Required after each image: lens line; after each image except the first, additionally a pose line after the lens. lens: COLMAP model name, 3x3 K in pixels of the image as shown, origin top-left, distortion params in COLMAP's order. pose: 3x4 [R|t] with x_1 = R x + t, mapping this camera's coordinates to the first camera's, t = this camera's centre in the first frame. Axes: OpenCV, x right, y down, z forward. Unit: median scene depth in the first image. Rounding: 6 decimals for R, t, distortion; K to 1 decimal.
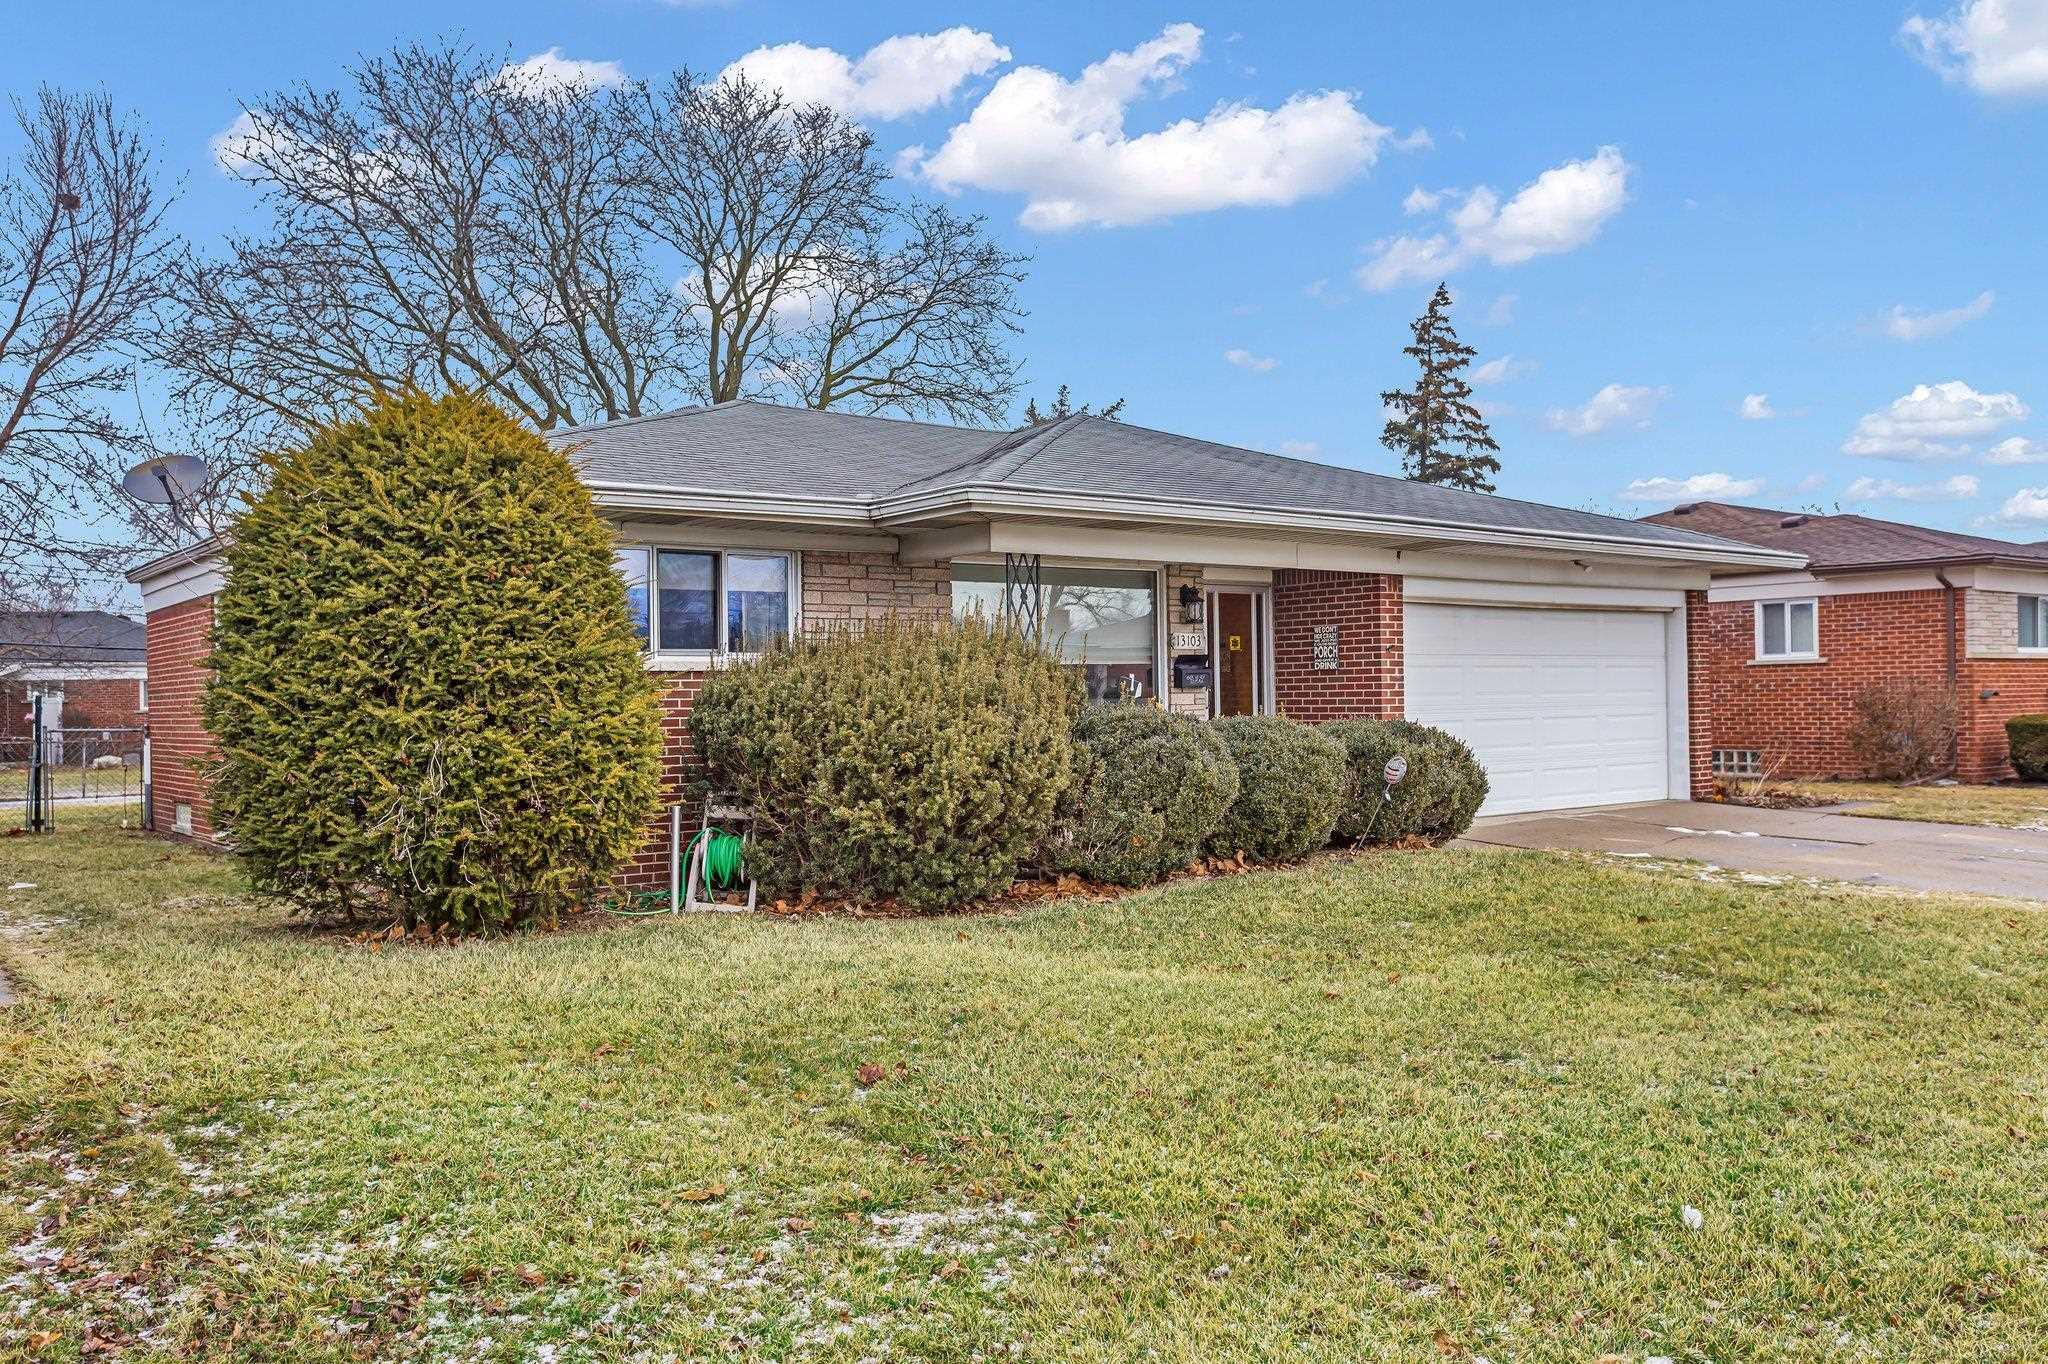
lens RADIAL K [[1628.3, 0, 1026.2], [0, 1628.3, 685.4], [0, 0, 1]] dist [-0.046152, -0.001304]
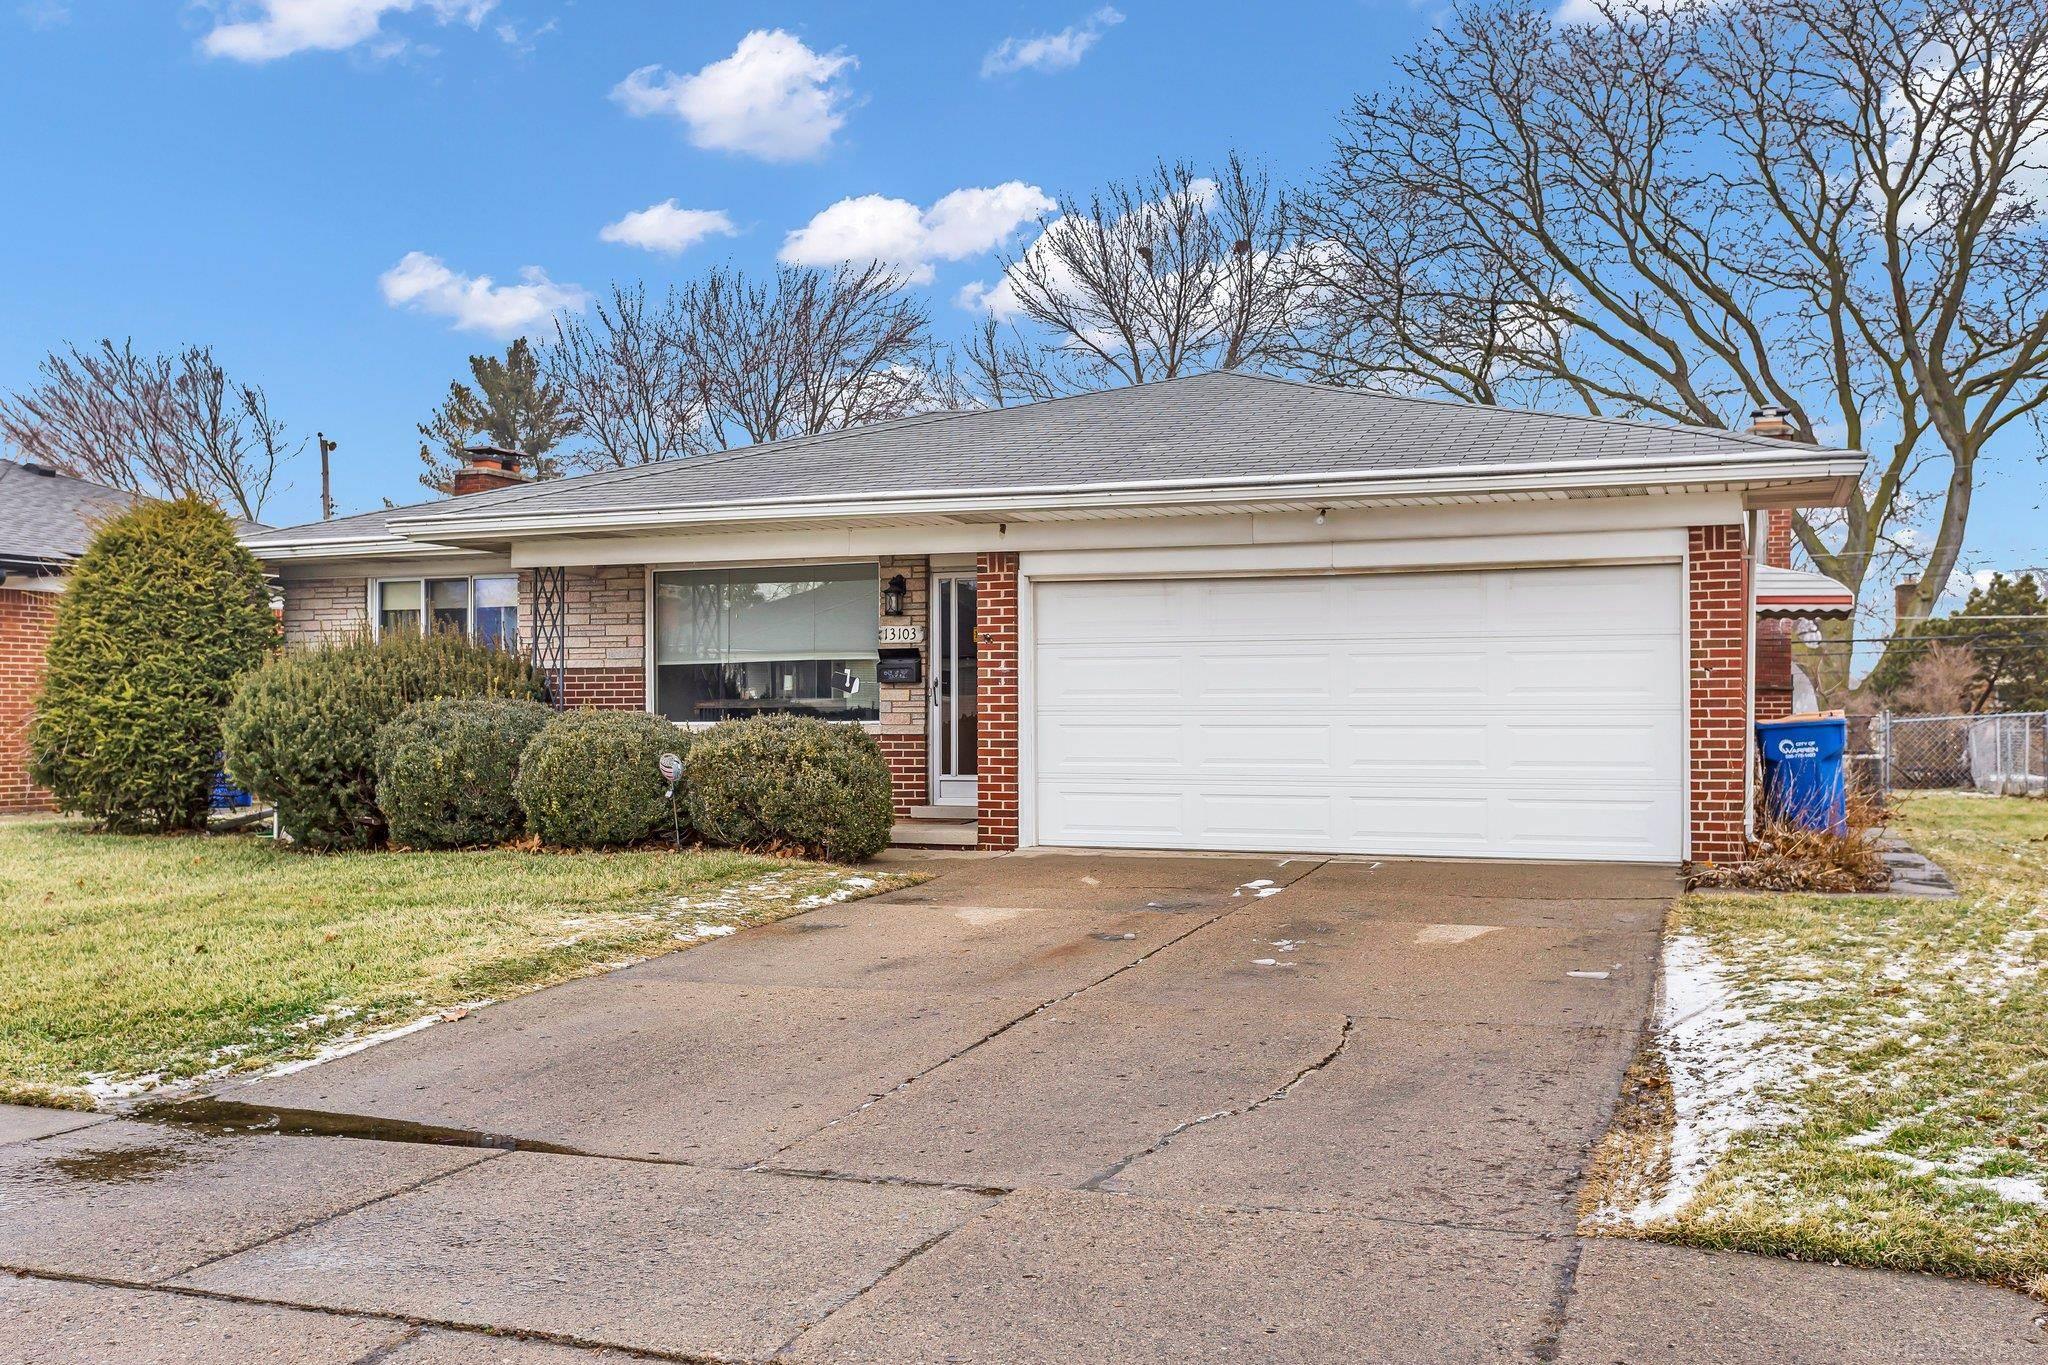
lens RADIAL K [[1929.1, 0, 1017.5], [0, 1929.1, 687.2], [0, 0, 1]] dist [0.007187, 0.000000]
pose [[0.505564, 0.003194, -0.862783, 1.107704], [-0.000412, 0.999994, 0.003460, -0.000111], [0.862789, -0.001394, 0.505563, 0.486943]]
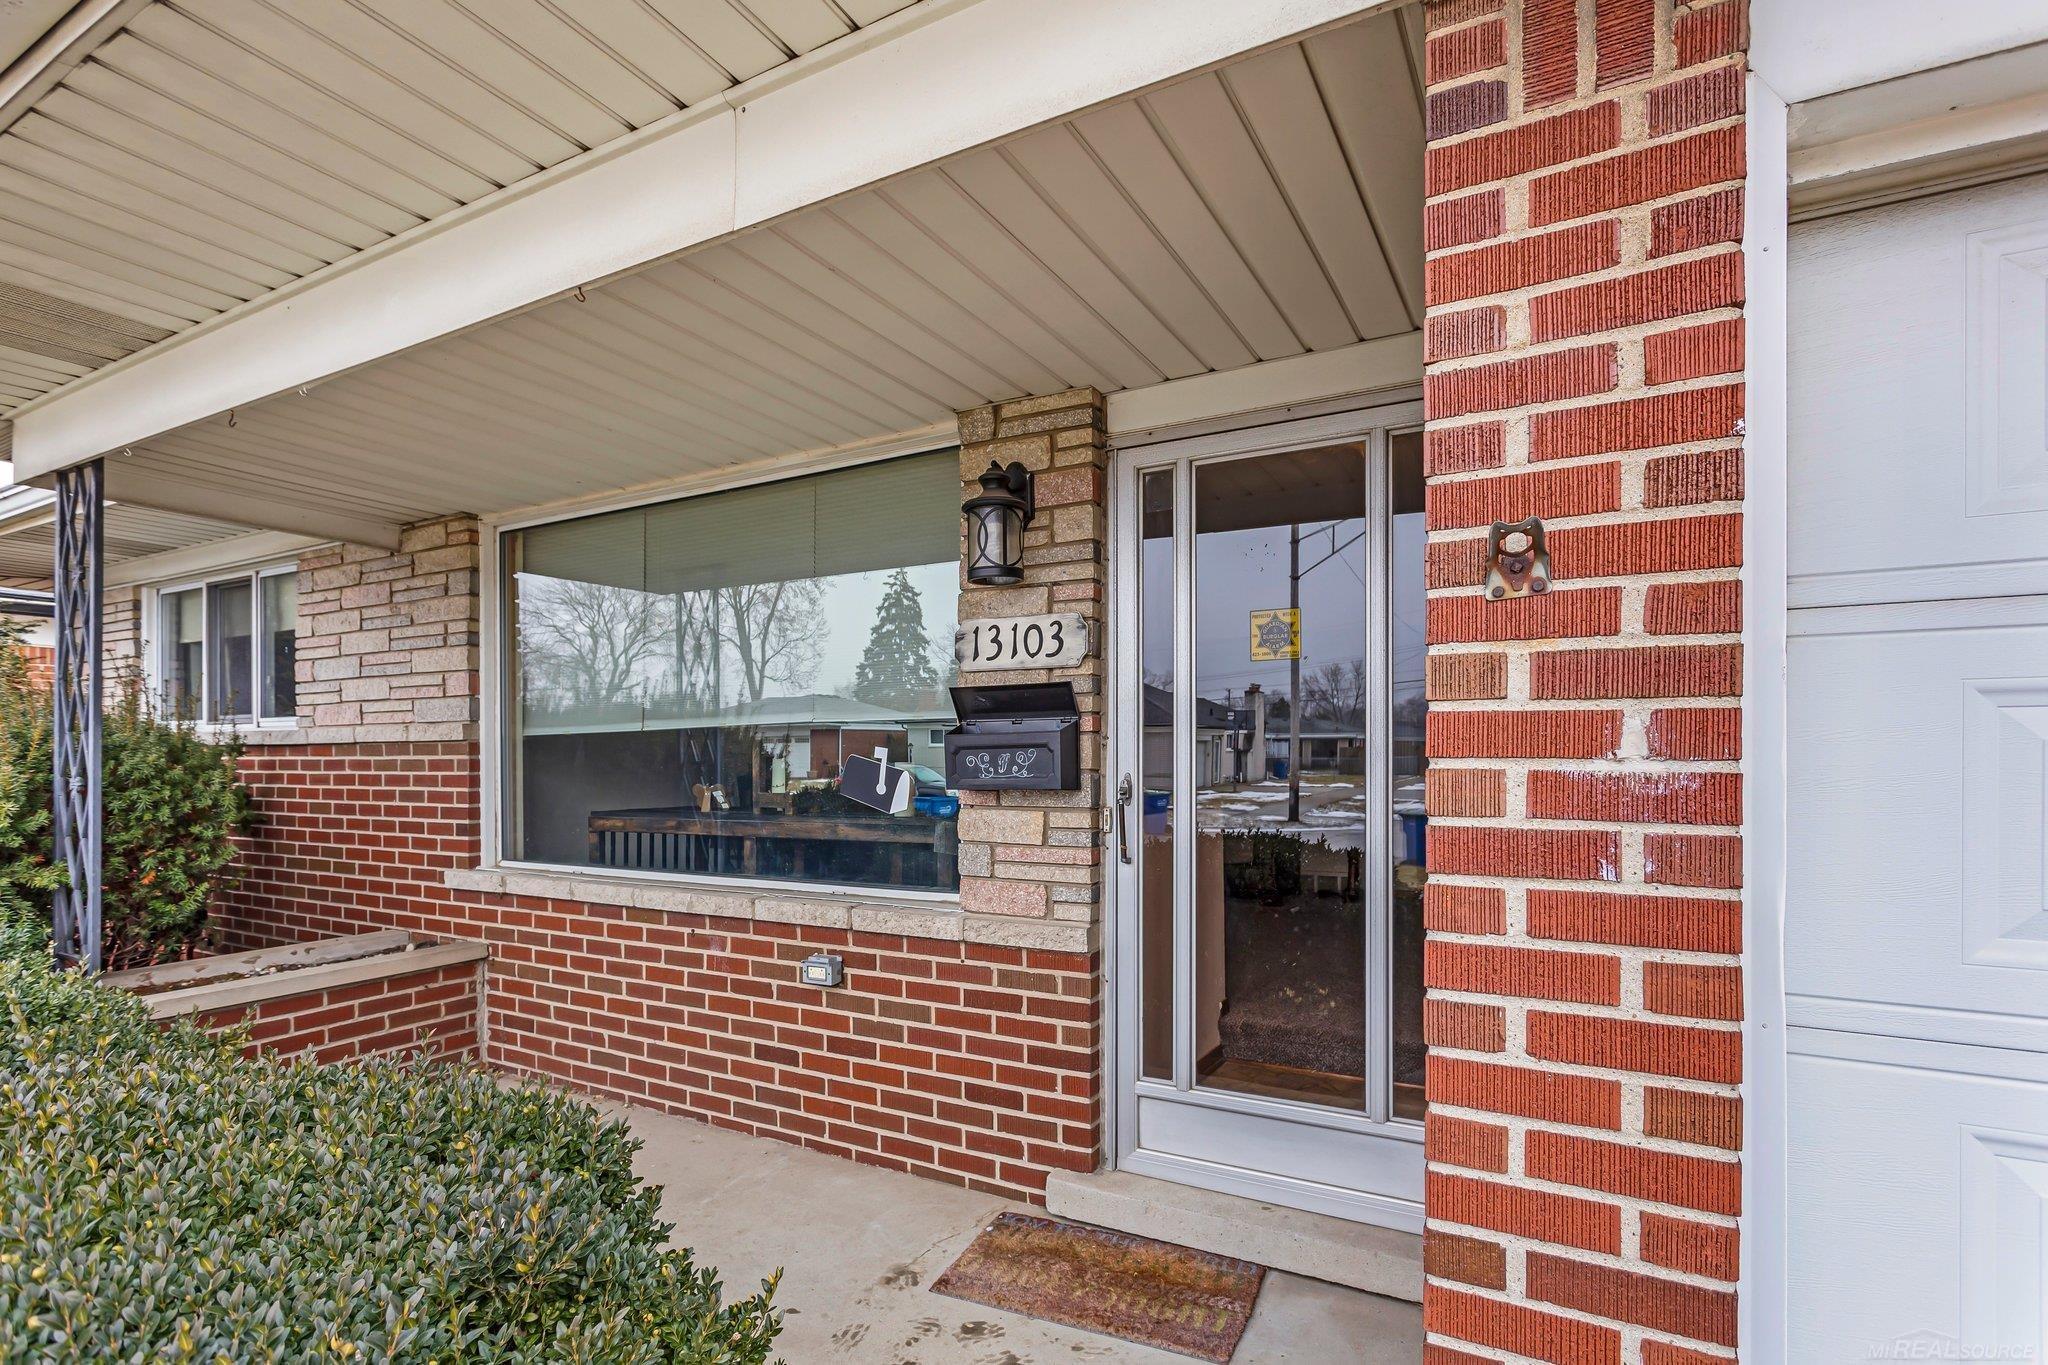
lens RADIAL K [[1011.4, 0, 1004.0], [0, 1011.4, 765.6], [0, 0, 1]] dist [-0.002519, 0.000029]
pose [[0.380278, 0.022938, -0.924588, 0.278728], [0.000295, 0.999689, 0.024922, -0.008273], [0.924872, -0.009750, 0.380153, 0.921932]]
